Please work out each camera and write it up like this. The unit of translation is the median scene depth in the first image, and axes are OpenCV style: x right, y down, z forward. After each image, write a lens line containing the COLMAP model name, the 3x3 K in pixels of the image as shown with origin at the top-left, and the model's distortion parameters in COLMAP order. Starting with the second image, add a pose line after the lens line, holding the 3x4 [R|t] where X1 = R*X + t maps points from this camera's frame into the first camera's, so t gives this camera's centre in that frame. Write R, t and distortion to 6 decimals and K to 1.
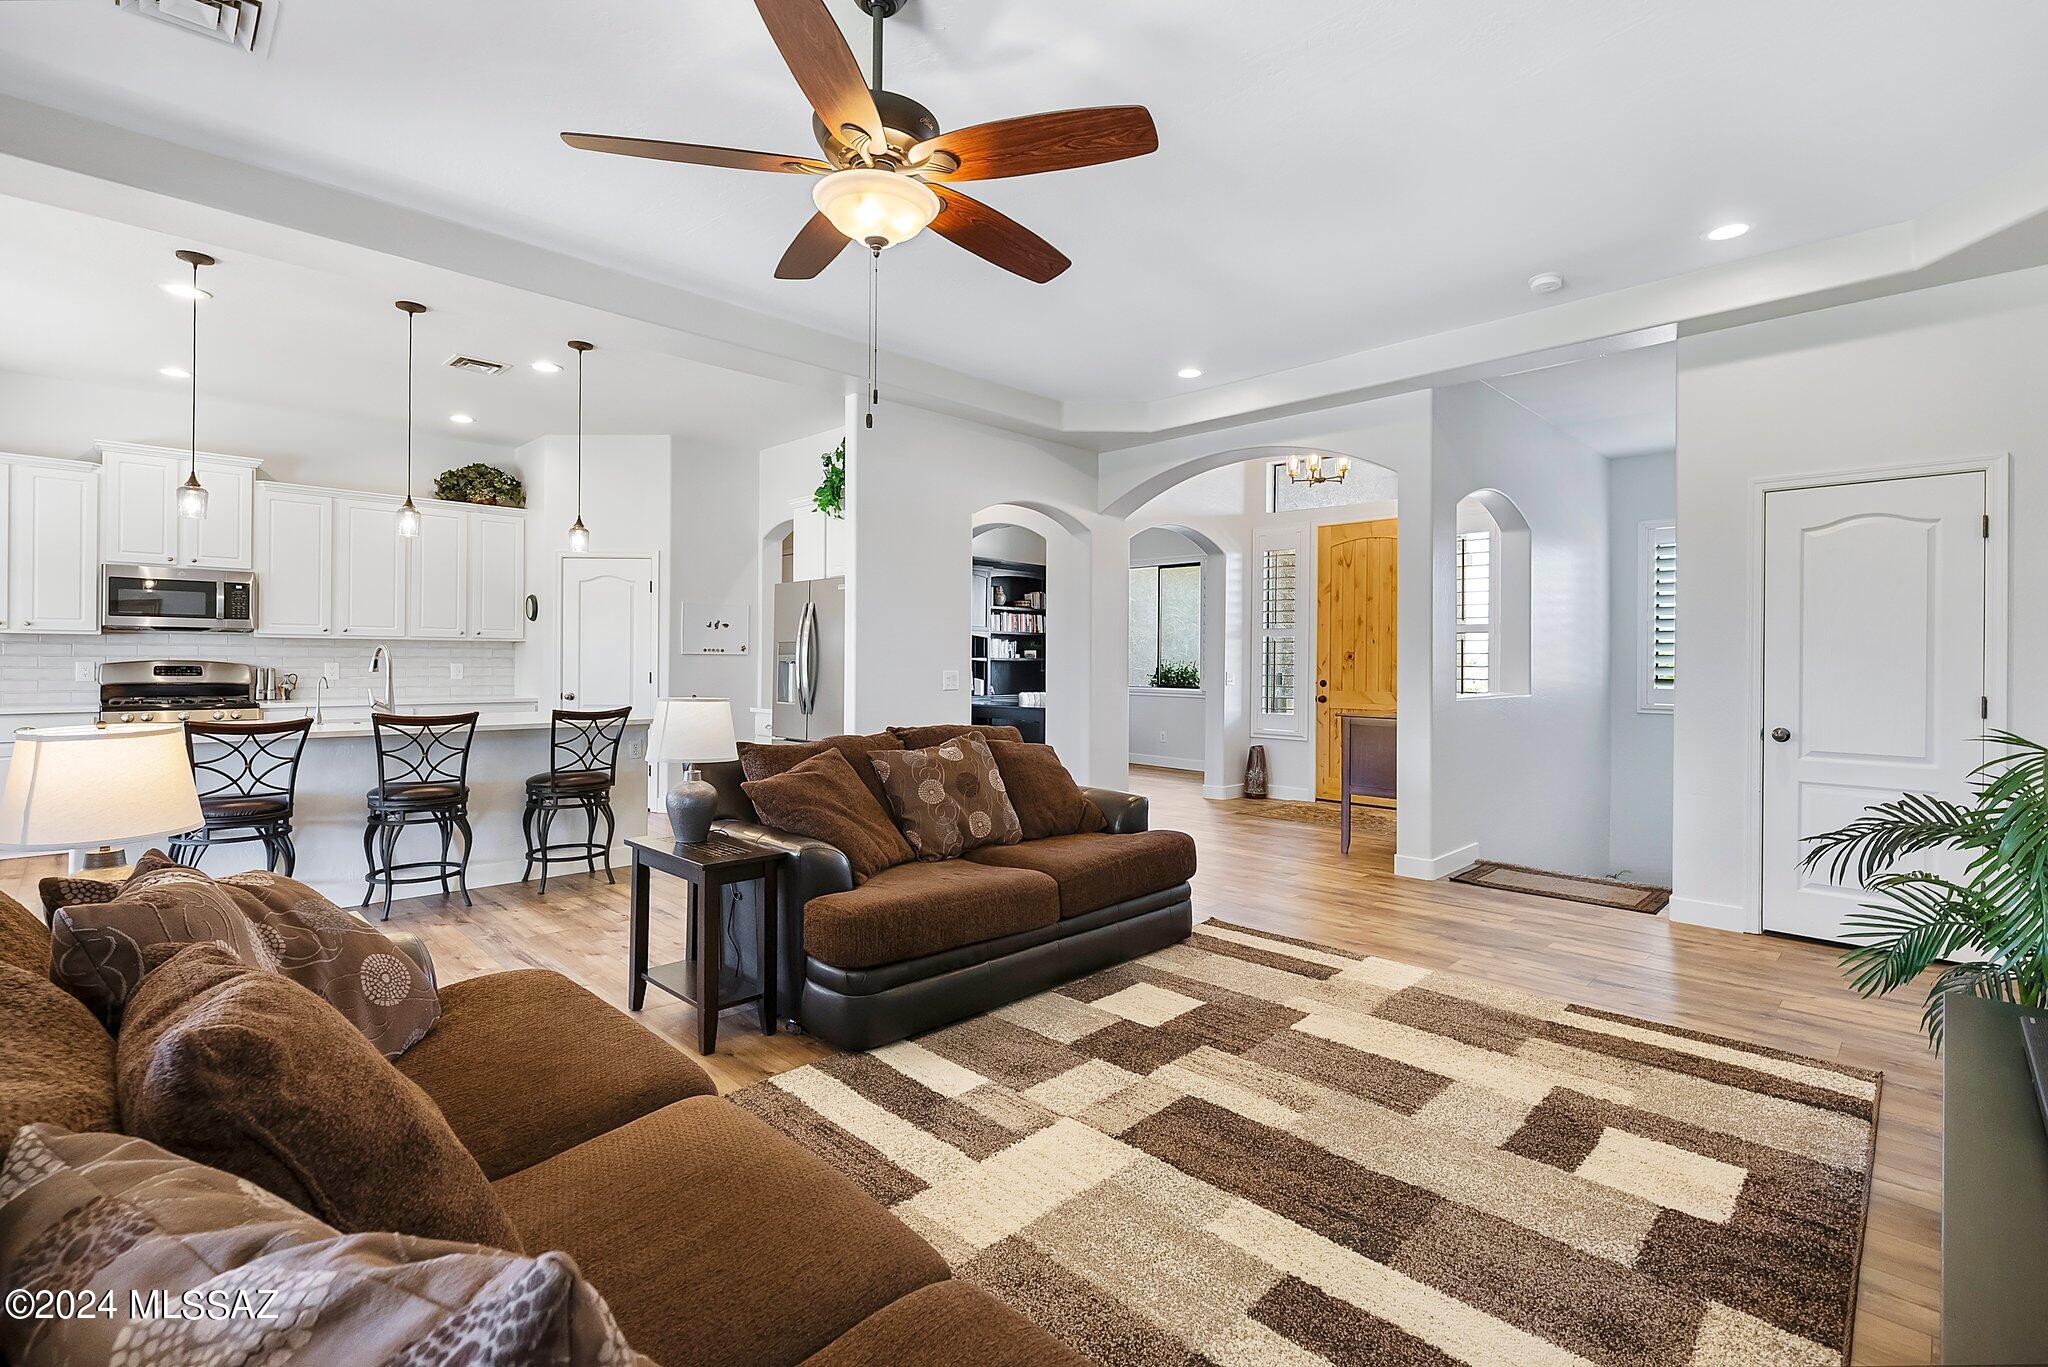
lens RADIAL K [[925.4, 0, 1035.0], [0, 925.4, 658.9], [0, 0, 1]] dist [0.001292, 0.000081]
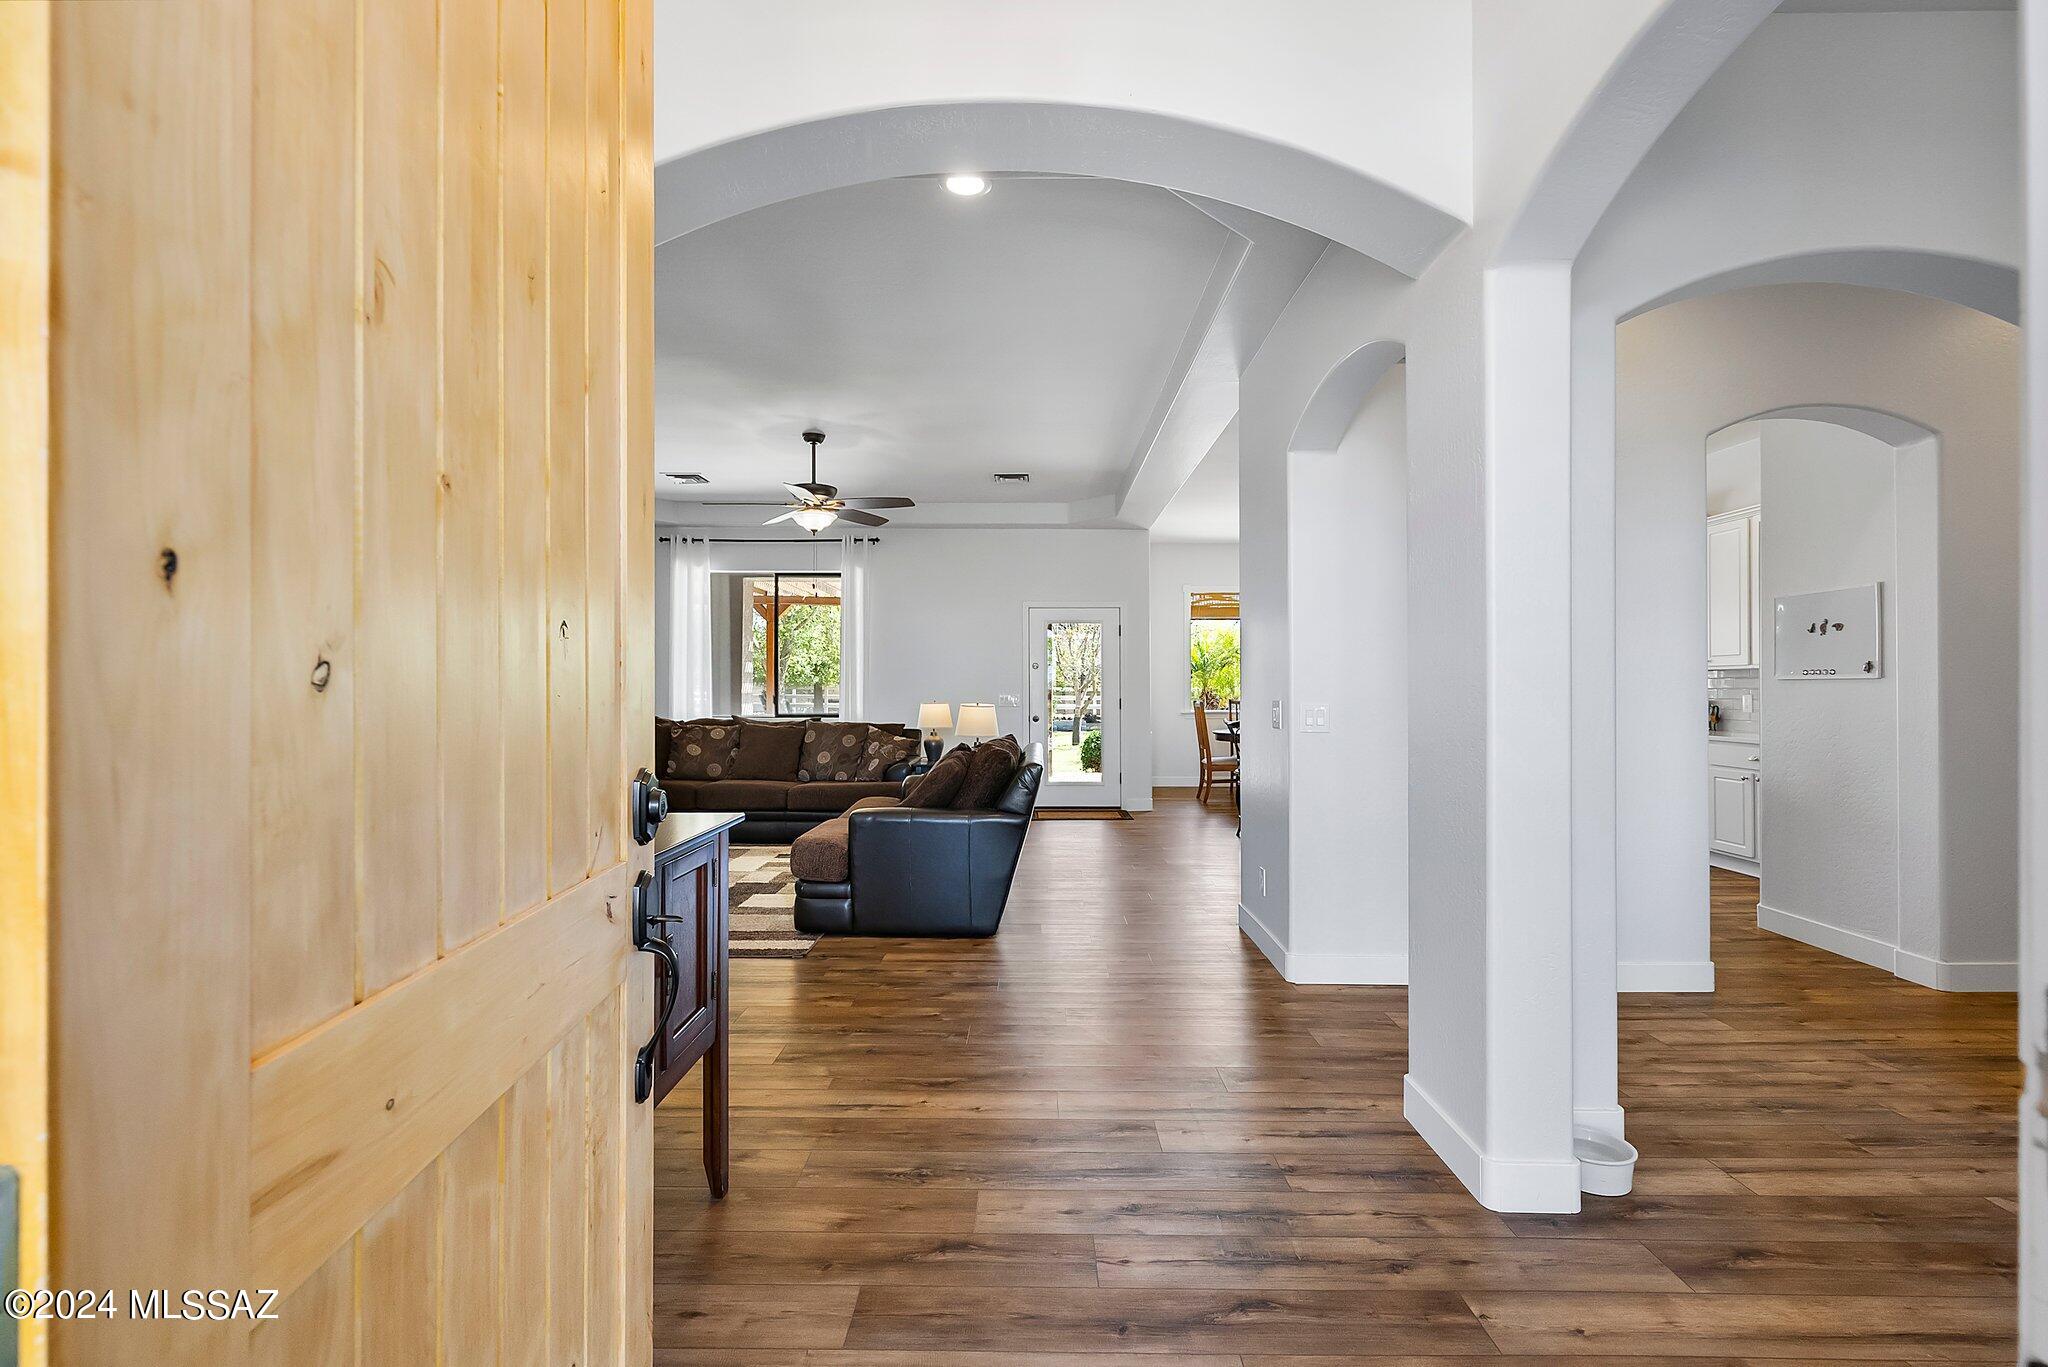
lens RADIAL K [[922.0, 0, 1024.0], [0, 922.0, 683.5], [0, 0, 1]] dist [0.002033, 0.000102]
pose [[-0.716798, -0.011818, -0.697180, 0.483880], [-0.006675, 0.999927, -0.010087, 0.008266], [0.697249, -0.002577, -0.716825, 1.282151]]
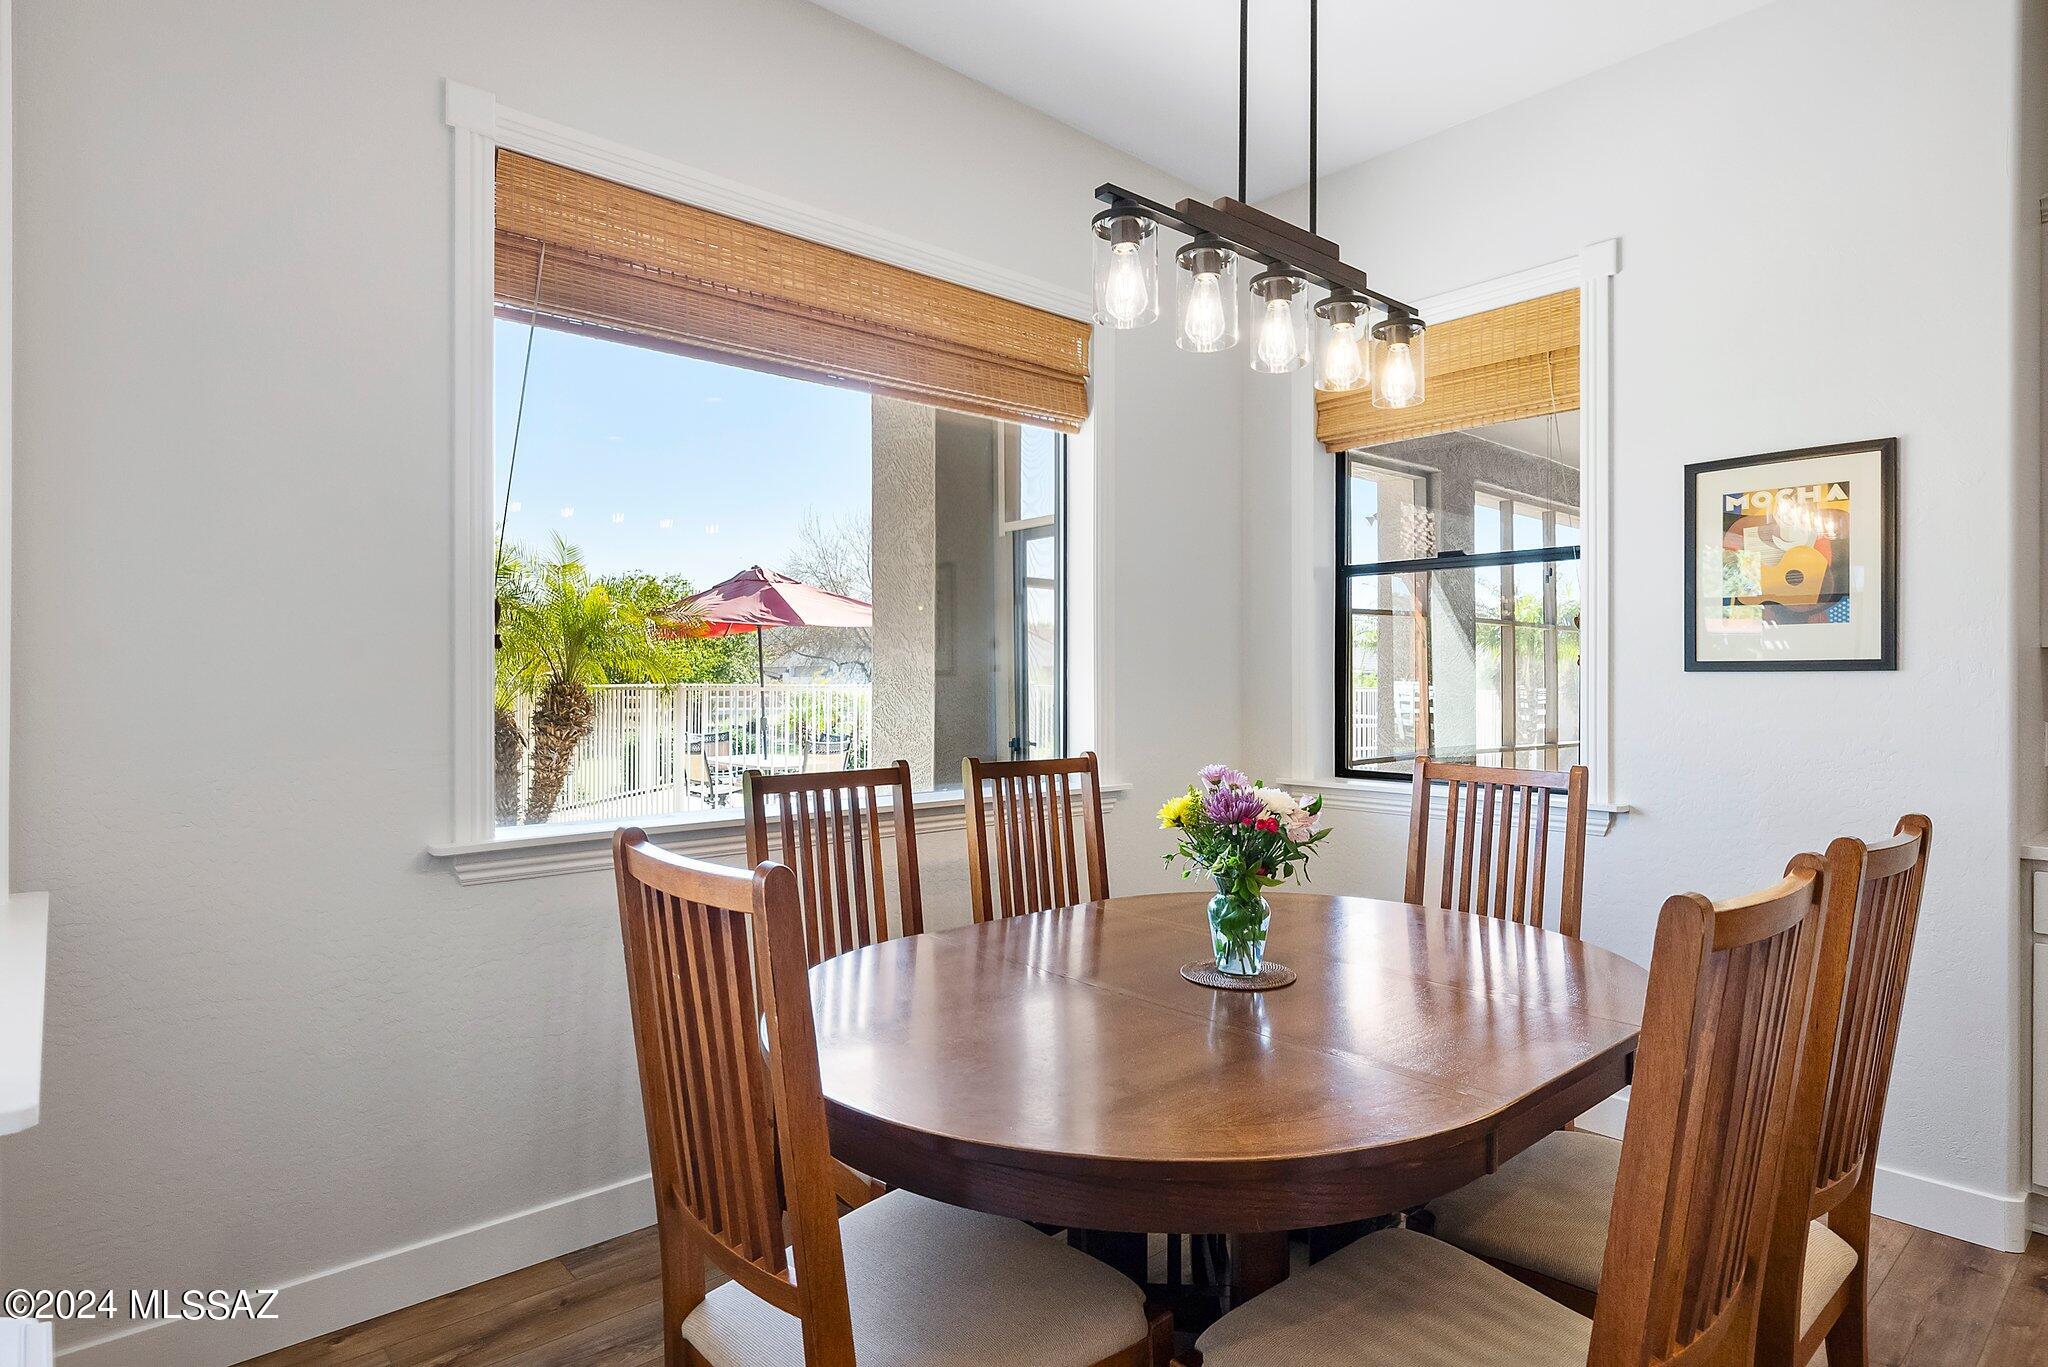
lens RADIAL K [[1102.5, 0, 1024.0], [0, 1102.5, 683.5], [0, 0, 1]] dist [0.001368, 0.000867]
pose [[-0.069856, -0.005991, -0.997539, -0.626207], [-0.003803, 0.999976, -0.005740, -0.008249], [0.997550, 0.003393, -0.069877, 0.438881]]
